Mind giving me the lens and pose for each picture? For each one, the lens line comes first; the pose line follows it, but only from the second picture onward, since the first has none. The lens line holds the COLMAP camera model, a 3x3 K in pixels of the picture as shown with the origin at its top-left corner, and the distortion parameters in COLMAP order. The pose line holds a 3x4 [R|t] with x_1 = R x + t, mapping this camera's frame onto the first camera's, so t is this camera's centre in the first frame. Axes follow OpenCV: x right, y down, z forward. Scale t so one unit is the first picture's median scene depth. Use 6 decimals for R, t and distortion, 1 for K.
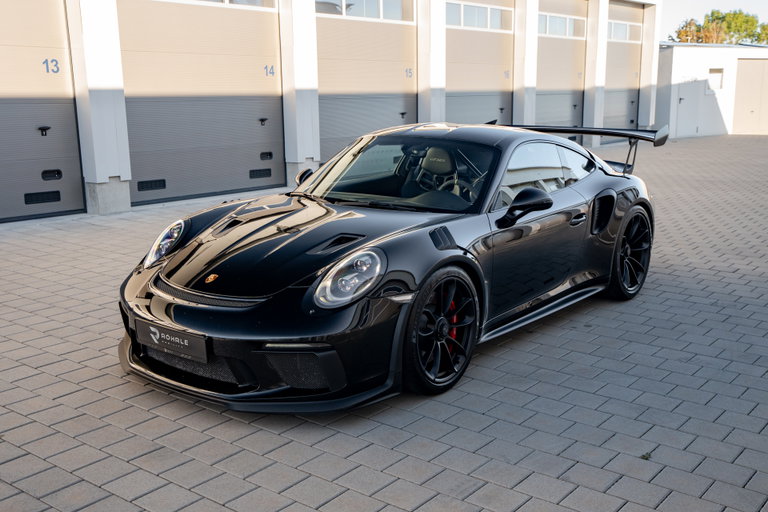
lens RADIAL K [[848.5, 0, 401.7], [0, 848.5, 271.4], [0, 0, 1]] dist [0.074285, -0.026188]
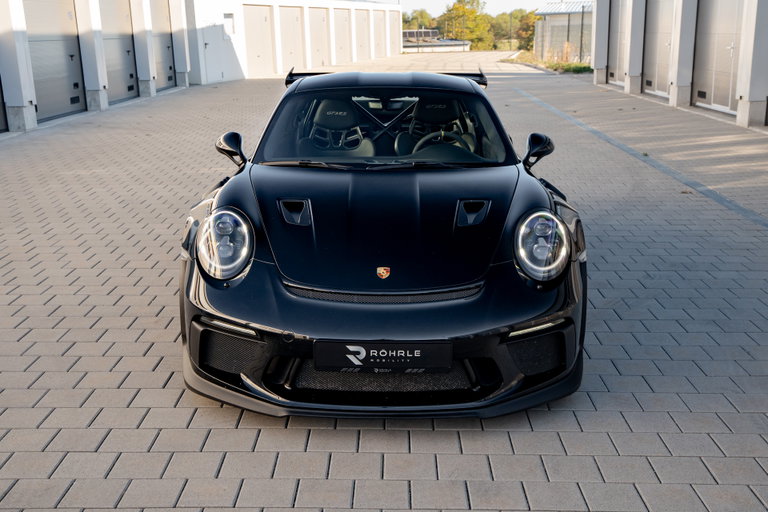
lens RADIAL K [[848.5, 0, 401.7], [0, 848.5, 271.4], [0, 0, 1]] dist [0.074285, -0.026188]
pose [[0.796819, -0.168341, 0.580294, -0.462854], [0.132897, 0.985715, 0.103466, -0.050507], [-0.589421, -0.005324, 0.807808, 0.232286]]
